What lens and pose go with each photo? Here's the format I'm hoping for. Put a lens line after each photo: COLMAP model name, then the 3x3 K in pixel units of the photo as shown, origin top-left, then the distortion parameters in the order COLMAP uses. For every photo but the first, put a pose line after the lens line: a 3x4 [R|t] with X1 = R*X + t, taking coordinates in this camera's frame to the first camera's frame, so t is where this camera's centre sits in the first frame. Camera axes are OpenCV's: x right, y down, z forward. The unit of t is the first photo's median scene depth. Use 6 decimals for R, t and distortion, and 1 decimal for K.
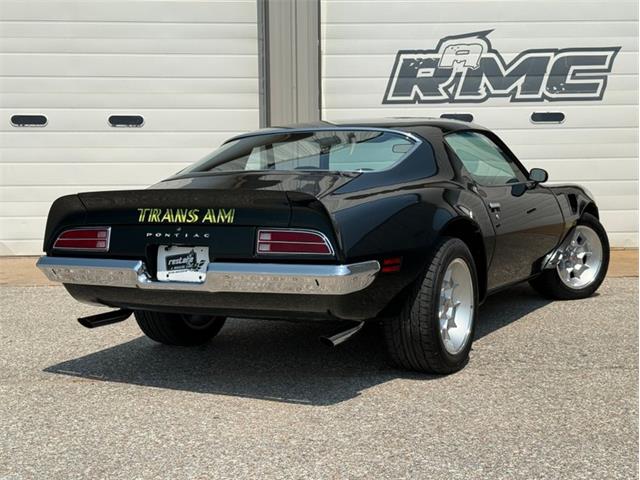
lens RADIAL K [[890.5, 0, 325.9], [0, 890.5, 253.8], [0, 0, 1]] dist [0.114761, 0.000000]
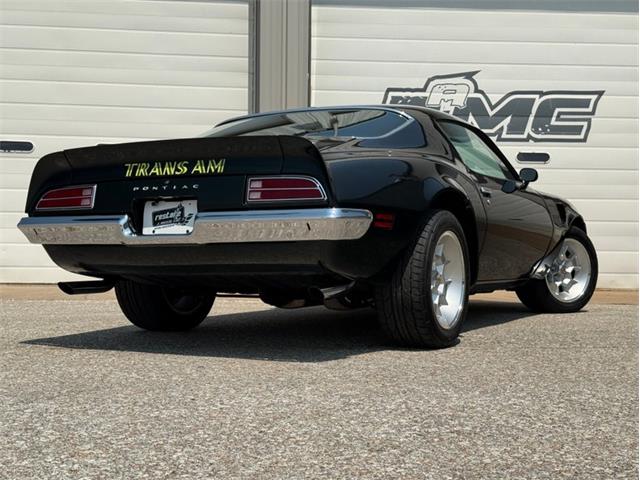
lens RADIAL K [[890.5, 0, 331.9], [0, 890.5, 259.2], [0, 0, 1]] dist [0.114761, 0.000000]
pose [[0.999497, 0.019363, 0.025109, -0.006700], [-0.017255, 0.996516, -0.081603, 0.120742], [-0.026602, 0.081129, 0.996349, 0.025276]]
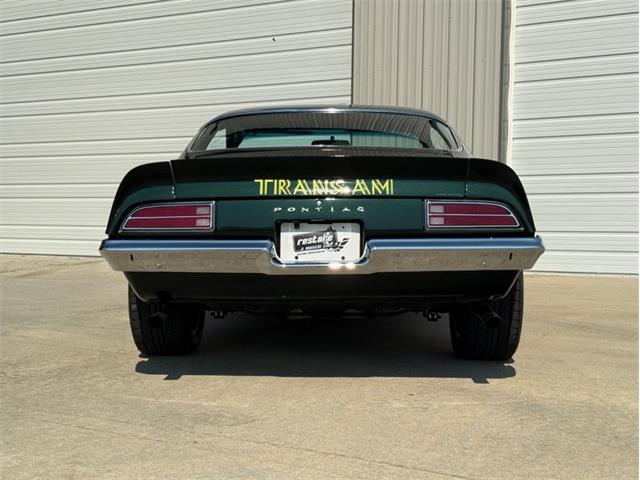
lens RADIAL K [[890.5, 0, 318.9], [0, 890.5, 240.5], [0, 0, 1]] dist [0.114761, 0.000000]
pose [[0.892263, -0.001222, 0.451515, -0.502544], [0.023606, 0.998755, -0.043947, 0.042656], [-0.450899, 0.049871, 0.891180, 0.210197]]
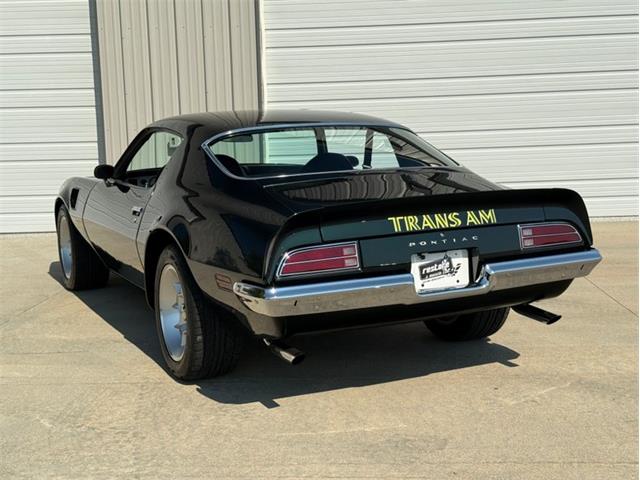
lens RADIAL K [[890.5, 0, 328.9], [0, 890.5, 244.1], [0, 0, 1]] dist [0.114761, 0.000000]
pose [[0.583586, -0.109792, 0.804595, -0.916480], [0.086614, 0.993582, 0.072758, -0.089010], [-0.807419, 0.027229, 0.589350, 0.481750]]
